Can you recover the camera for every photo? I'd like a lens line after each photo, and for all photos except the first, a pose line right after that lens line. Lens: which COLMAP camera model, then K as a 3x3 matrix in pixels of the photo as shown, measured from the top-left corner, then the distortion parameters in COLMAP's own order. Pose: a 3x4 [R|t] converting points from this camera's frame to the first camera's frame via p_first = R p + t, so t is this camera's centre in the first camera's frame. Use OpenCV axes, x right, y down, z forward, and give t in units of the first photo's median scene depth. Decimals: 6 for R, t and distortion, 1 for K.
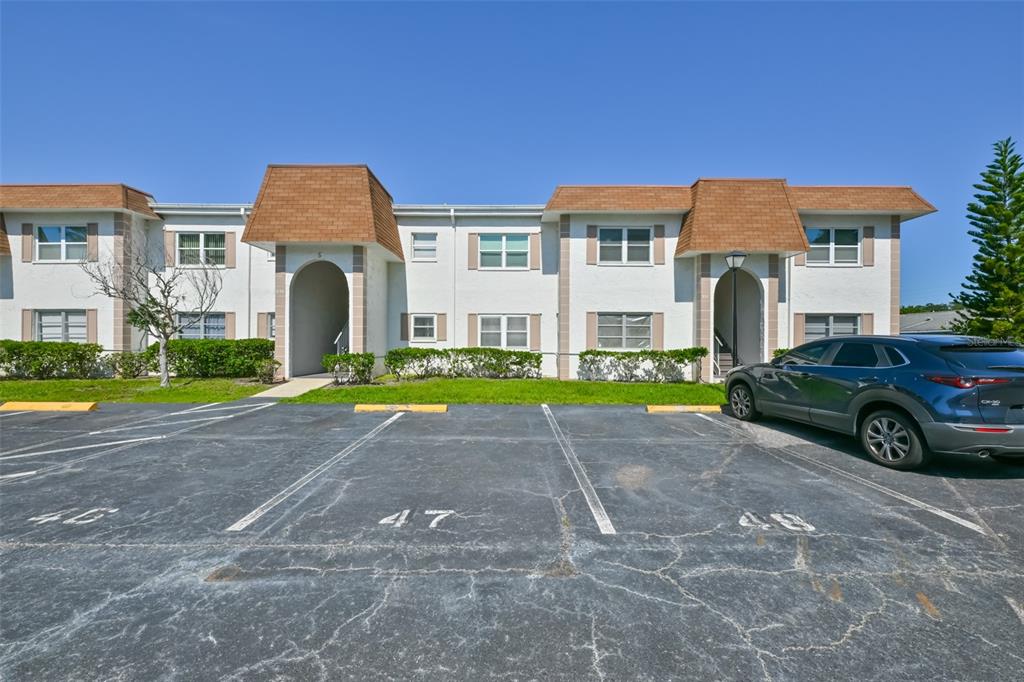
lens RADIAL K [[410.7, 0, 511.8], [0, 410.7, 342.5], [0, 0, 1]] dist [0.001388, -0.001048]
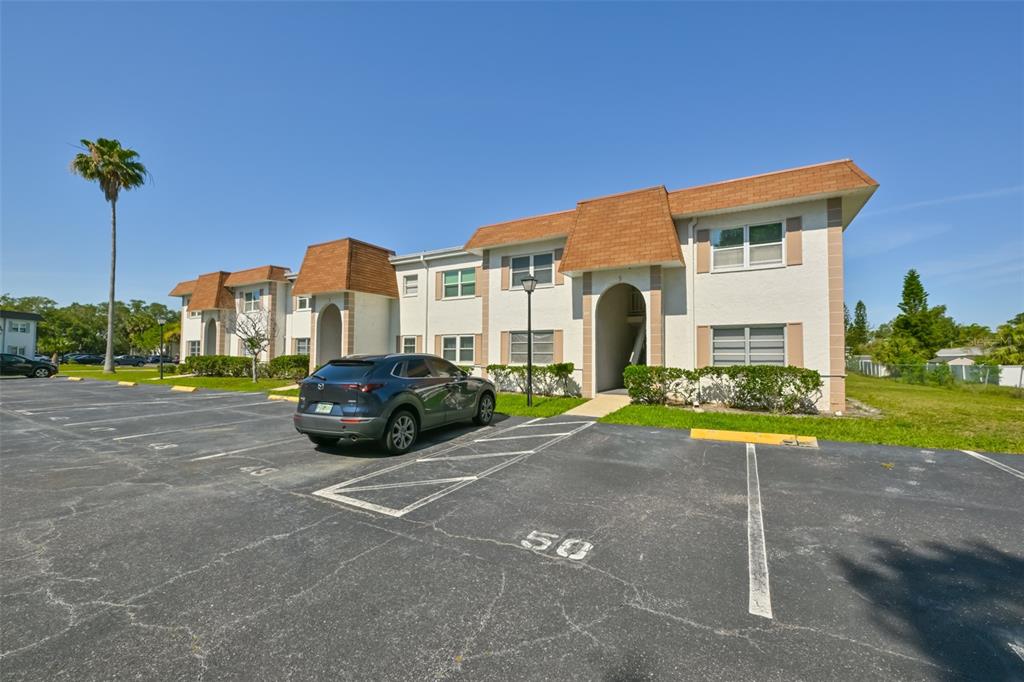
lens RADIAL K [[410.7, 0, 510.2], [0, 410.7, 339.7], [0, 0, 1]] dist [0.001388, -0.001048]
pose [[0.868026, -0.019546, -0.496134, 0.771701], [-0.002362, 0.999051, -0.043492, -0.000967], [0.496513, 0.038924, 0.867156, 0.015475]]
